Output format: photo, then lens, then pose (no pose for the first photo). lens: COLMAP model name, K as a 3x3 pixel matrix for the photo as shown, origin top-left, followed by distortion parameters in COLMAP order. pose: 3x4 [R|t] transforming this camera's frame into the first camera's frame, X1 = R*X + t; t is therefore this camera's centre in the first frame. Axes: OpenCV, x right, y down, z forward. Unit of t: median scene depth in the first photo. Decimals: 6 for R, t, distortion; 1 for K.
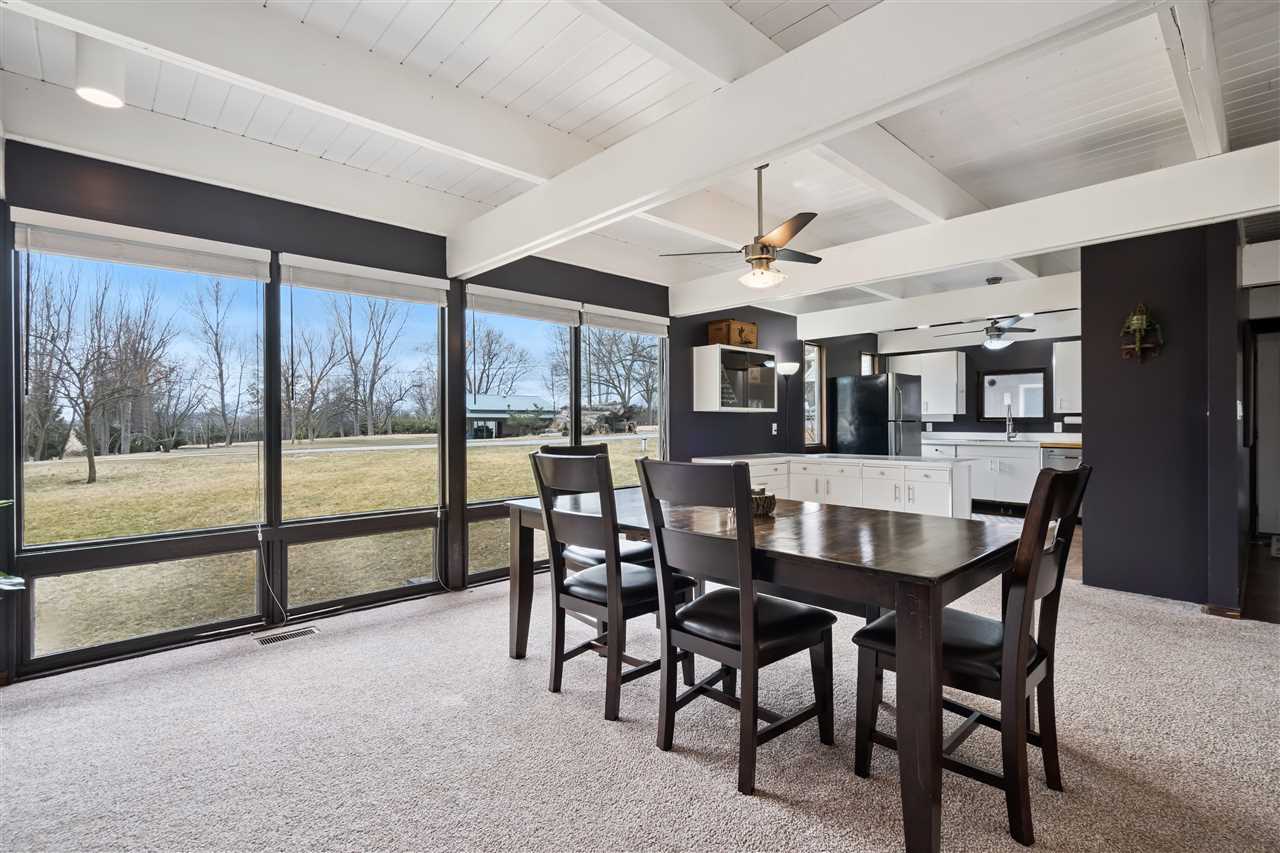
lens RADIAL K [[588.0, 0, 637.8], [0, 588.0, 422.7], [0, 0, 1]] dist [-0.006083, 0.002967]
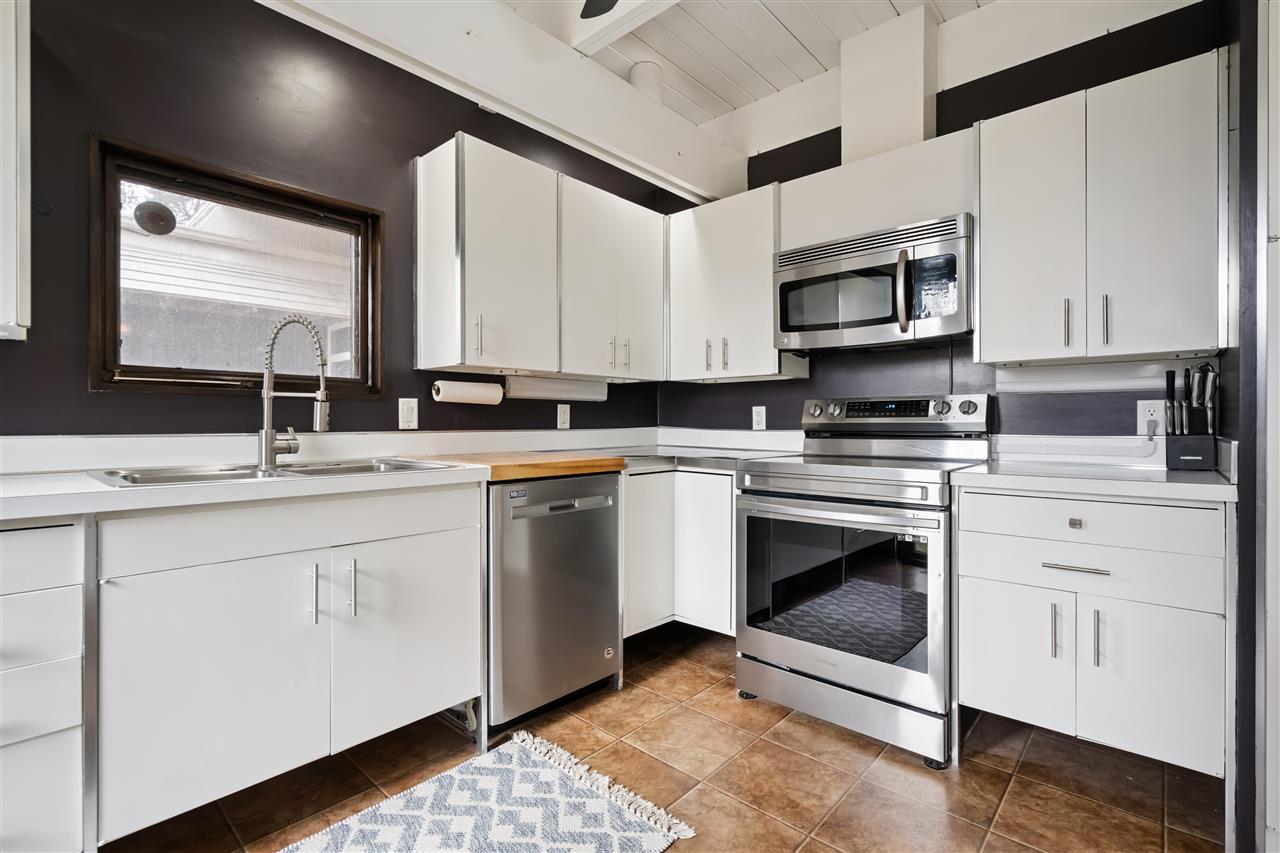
lens RADIAL K [[588.0, 0, 642.8], [0, 588.0, 427.7], [0, 0, 1]] dist [-0.006083, 0.002967]
pose [[-0.084438, -0.007453, 0.996401, 0.392612], [-0.001368, 0.999972, 0.007364, 0.013121], [-0.996428, -0.000741, -0.084446, 0.911142]]
